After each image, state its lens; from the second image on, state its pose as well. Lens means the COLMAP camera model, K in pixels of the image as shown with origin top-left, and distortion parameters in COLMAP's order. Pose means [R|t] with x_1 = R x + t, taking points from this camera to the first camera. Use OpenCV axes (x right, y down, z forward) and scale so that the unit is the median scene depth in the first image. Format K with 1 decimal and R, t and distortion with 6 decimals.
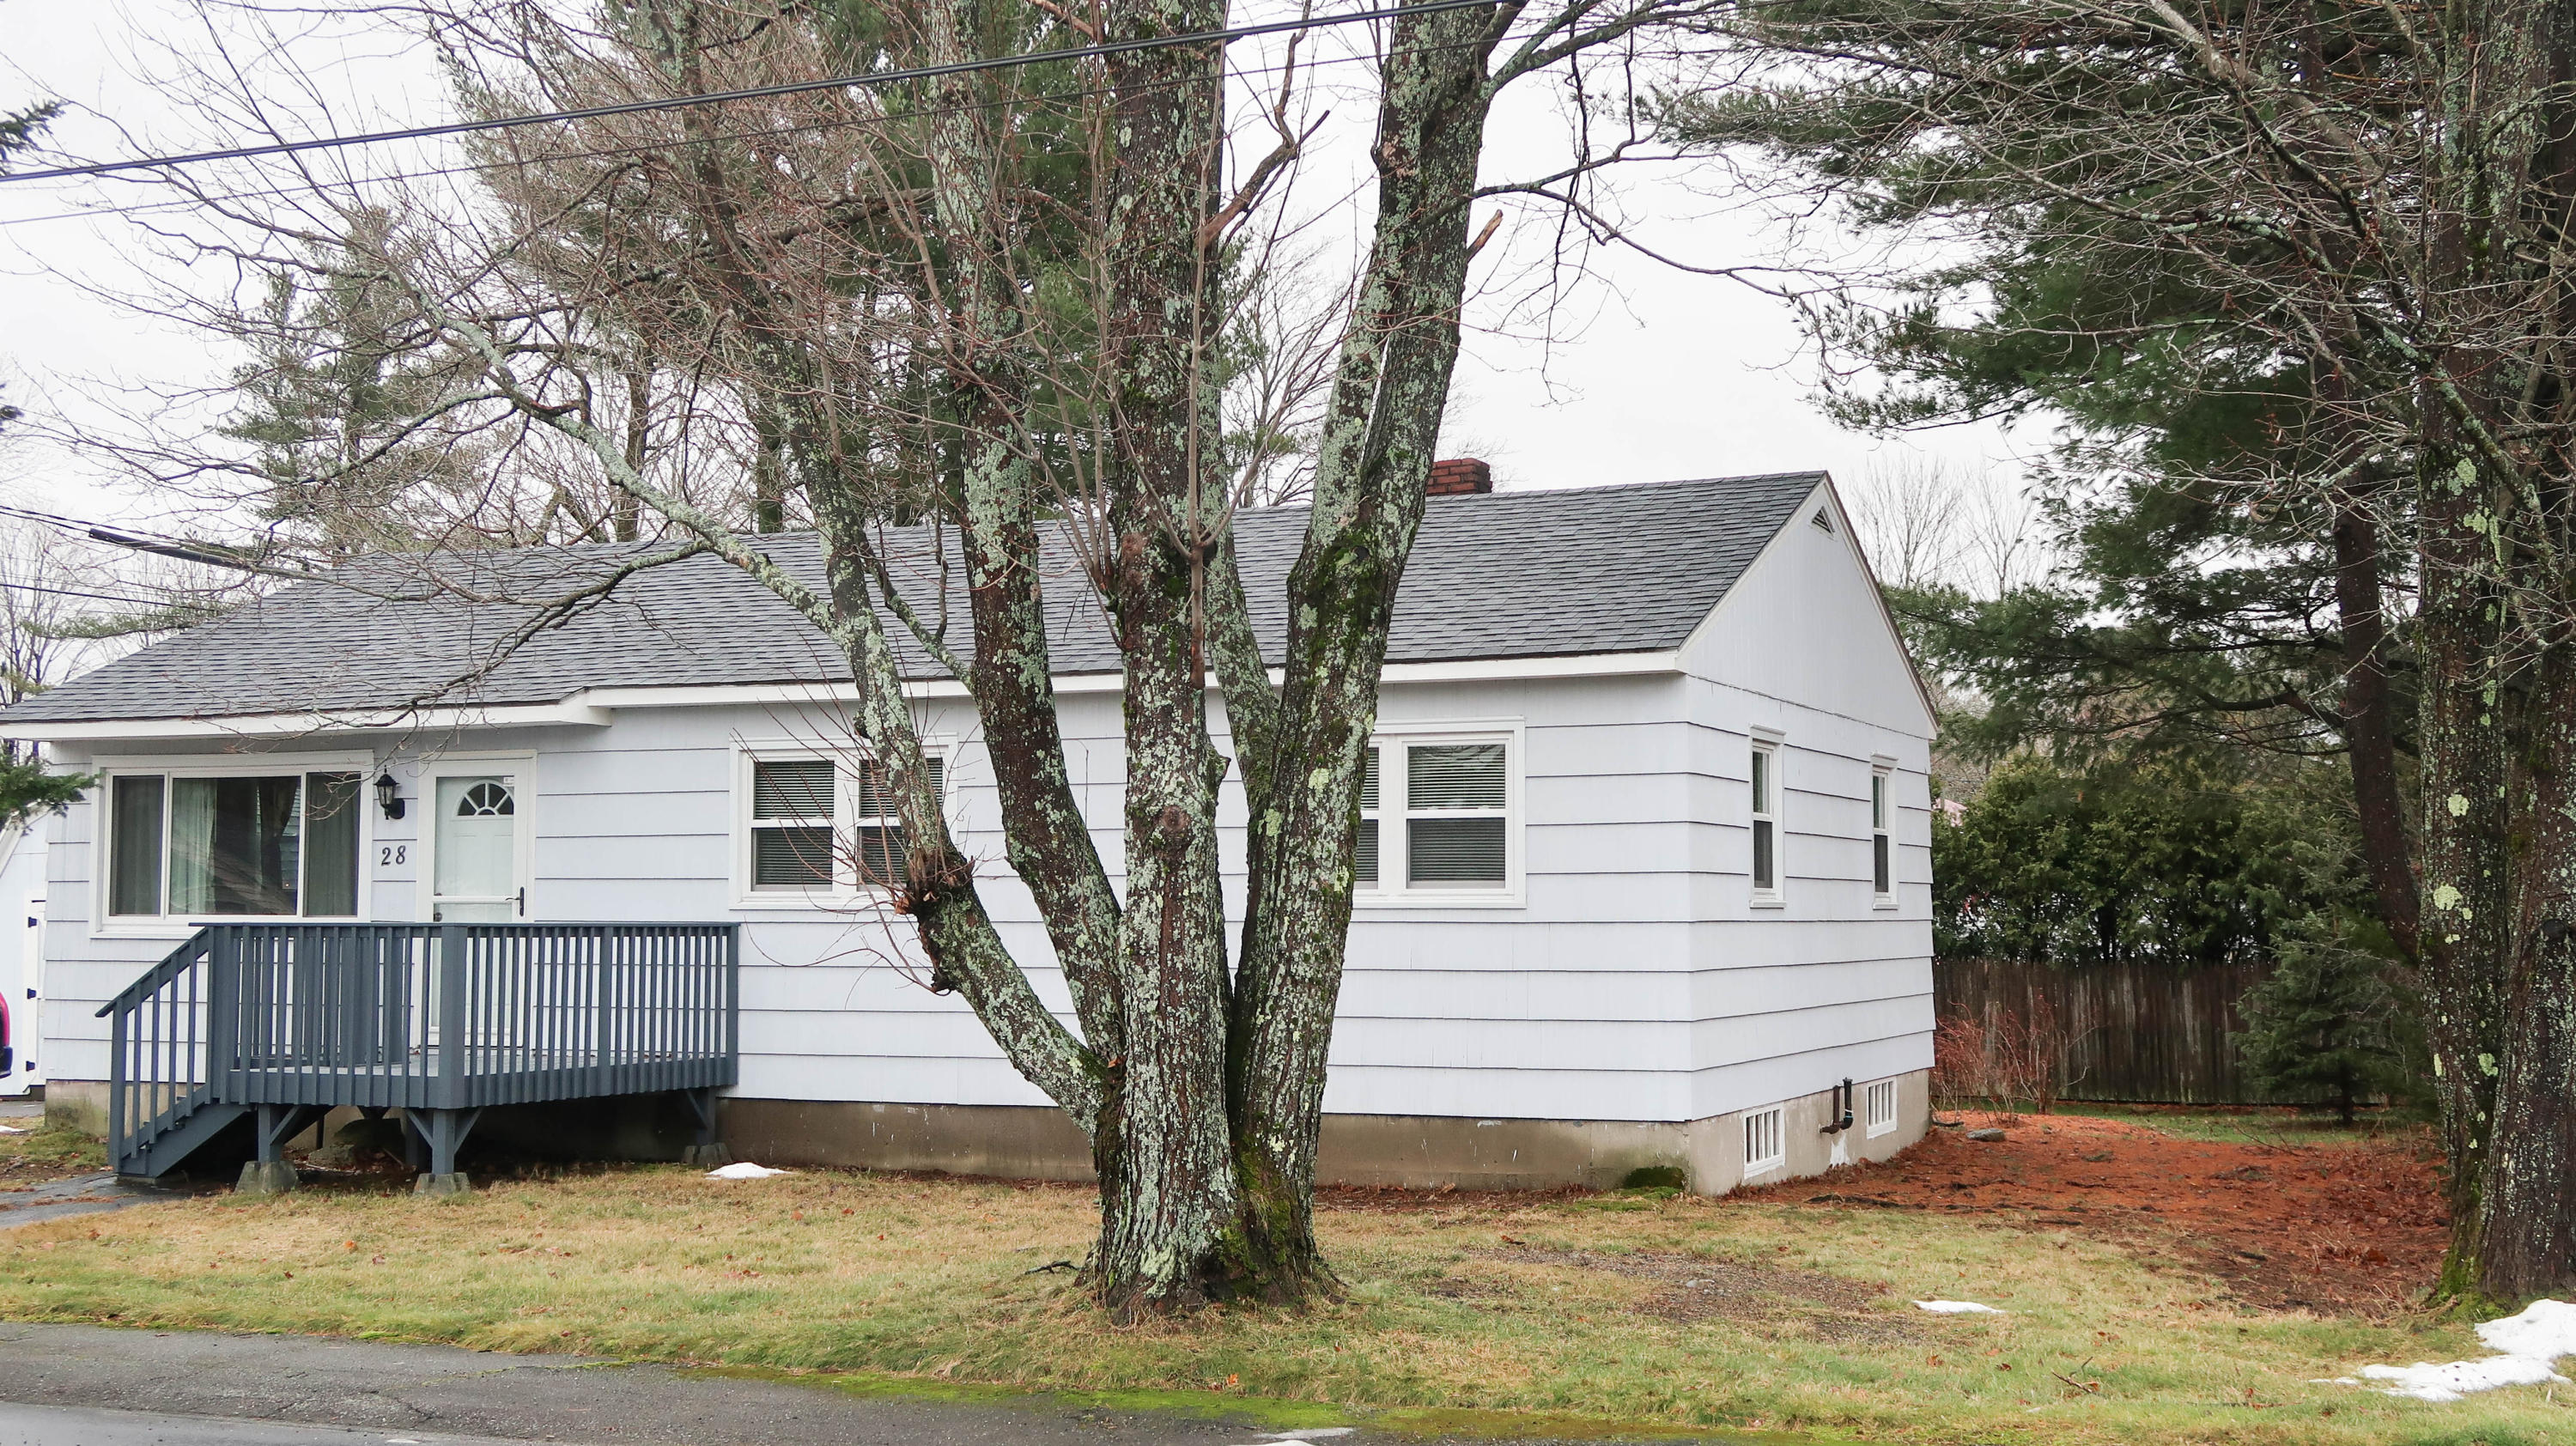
lens RADIAL K [[3109.6, 0, 1288.0], [0, 3109.6, 723.0], [0, 0, 1]] dist [0.000776, -0.003614]
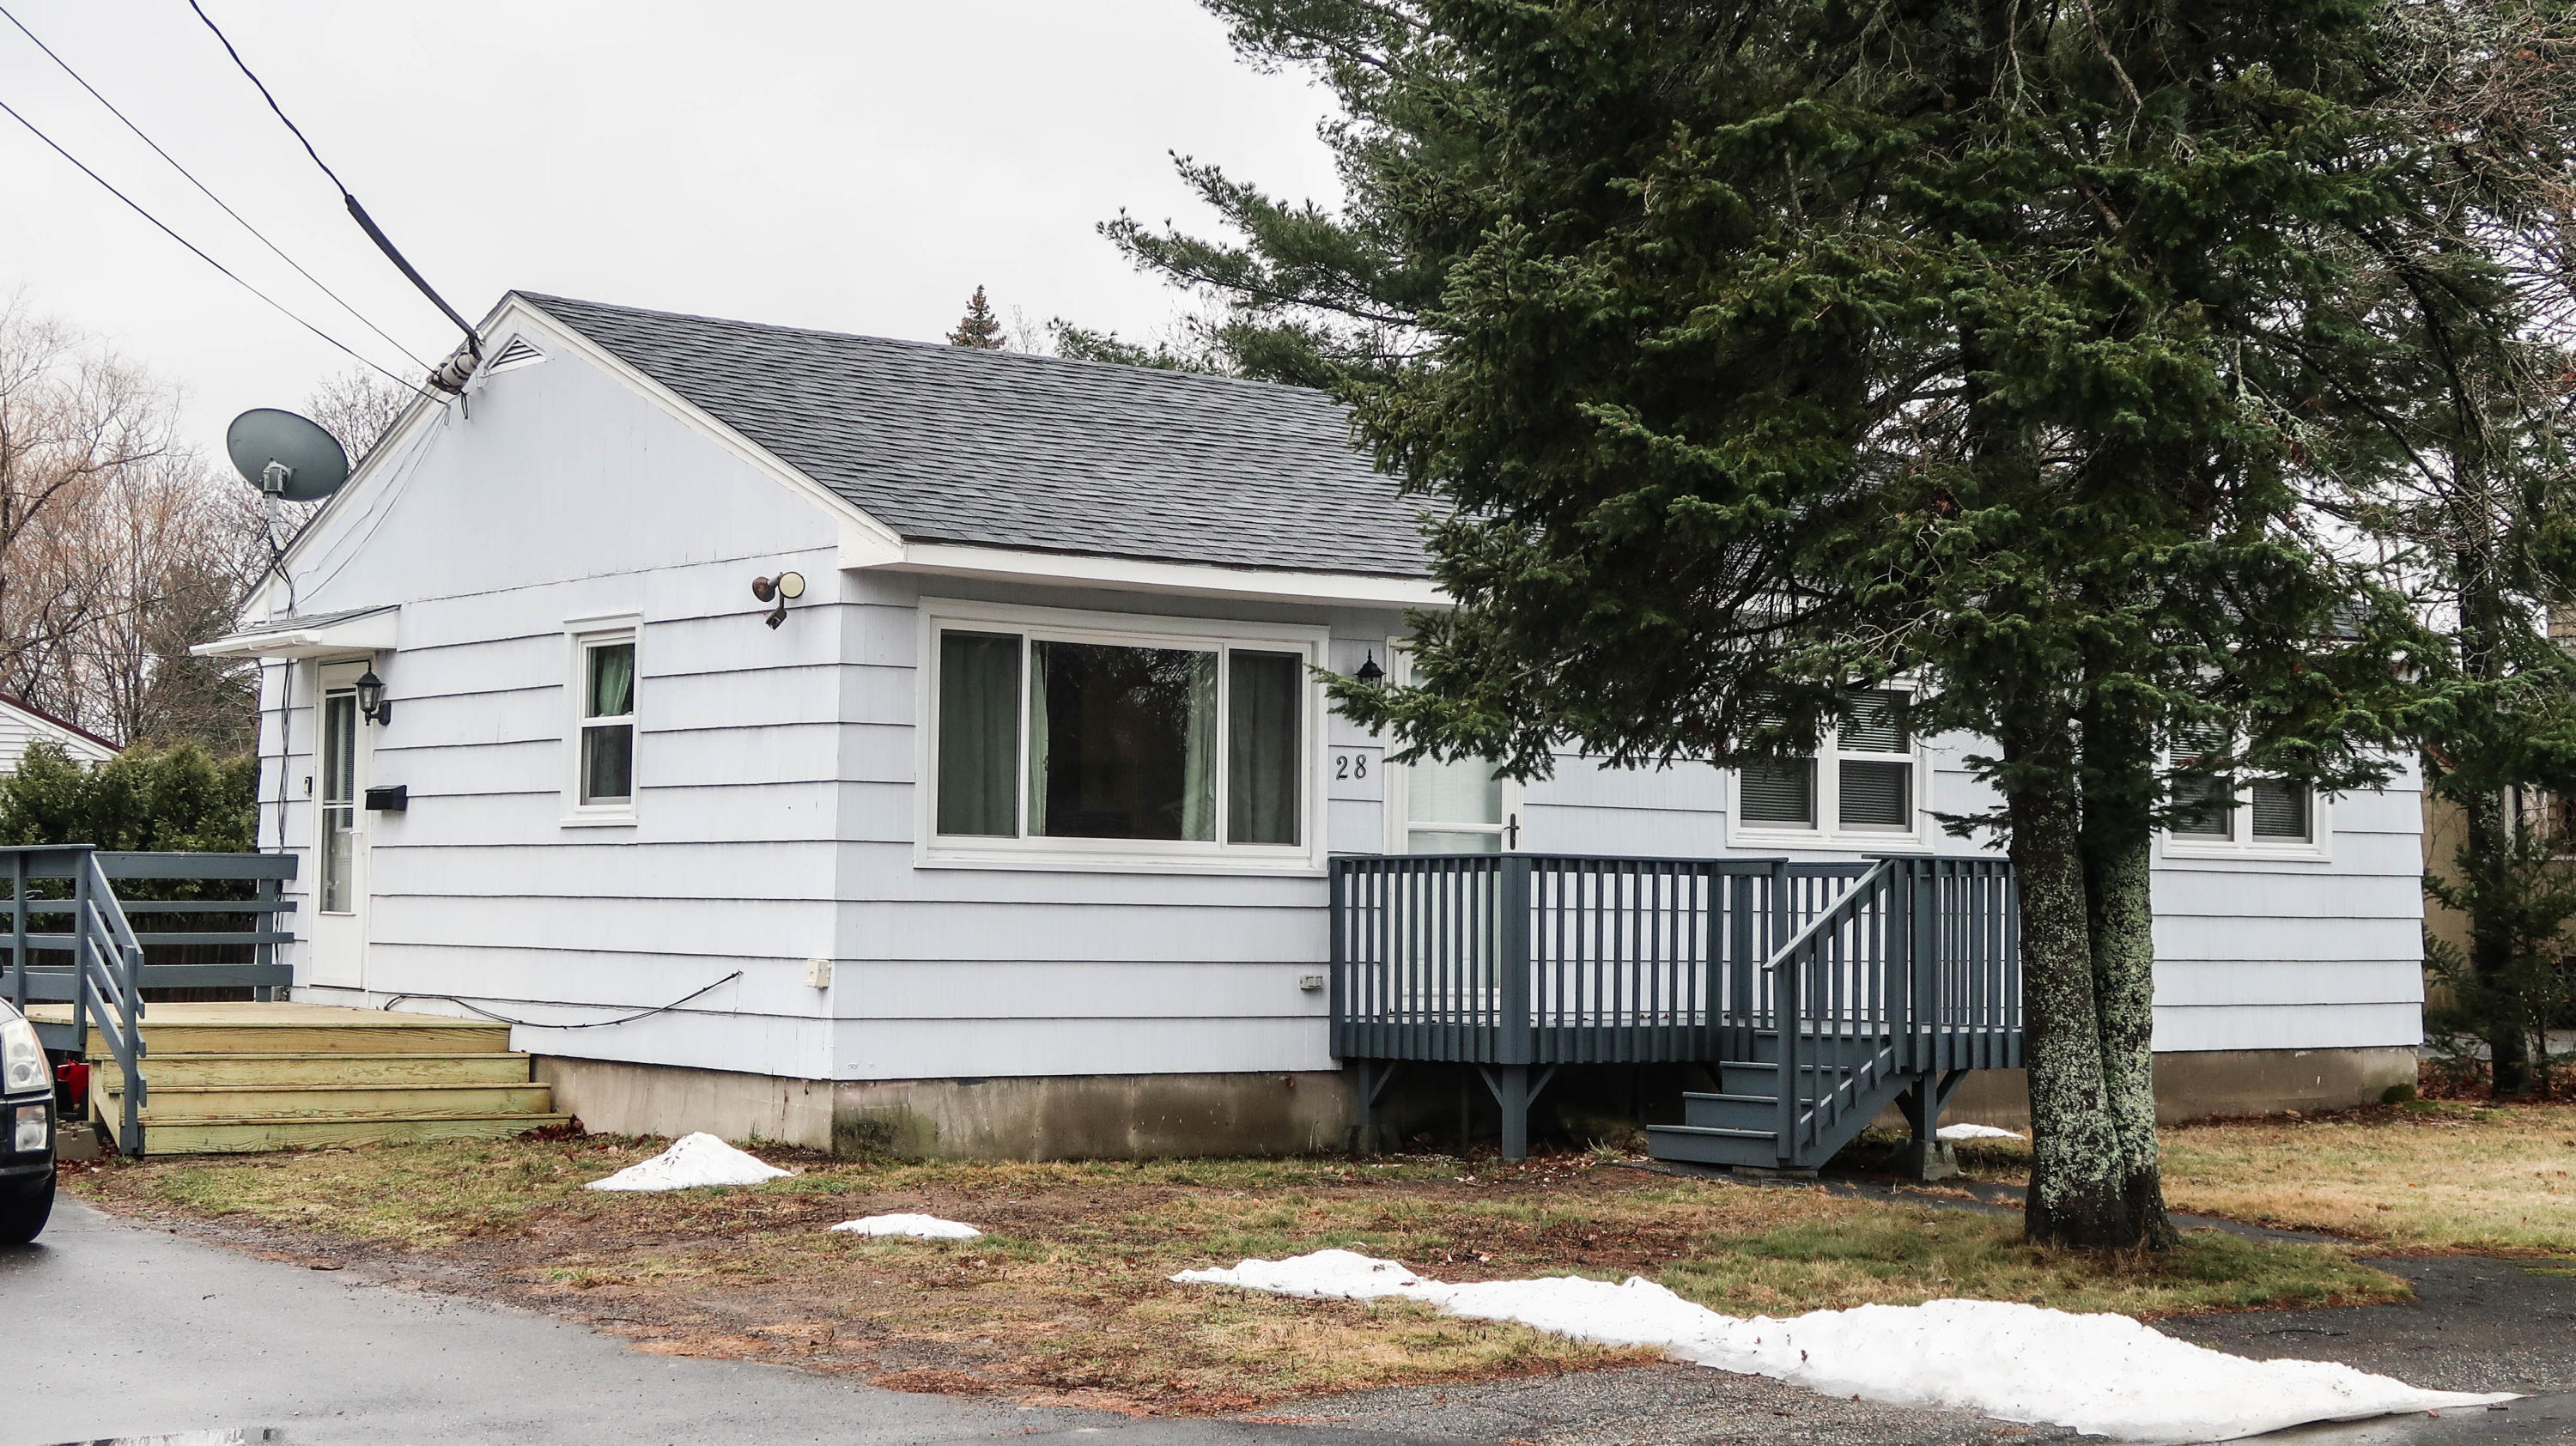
lens RADIAL K [[3835.3, 0, 1288.0], [0, 3835.3, 723.0], [0, 0, 1]] dist [0.010526, -0.006115]
pose [[0.499482, 0.039554, 0.865421, -1.323364], [-0.074651, 0.997207, -0.002492, 0.041838], [-0.863102, -0.063360, 0.501039, 0.639504]]
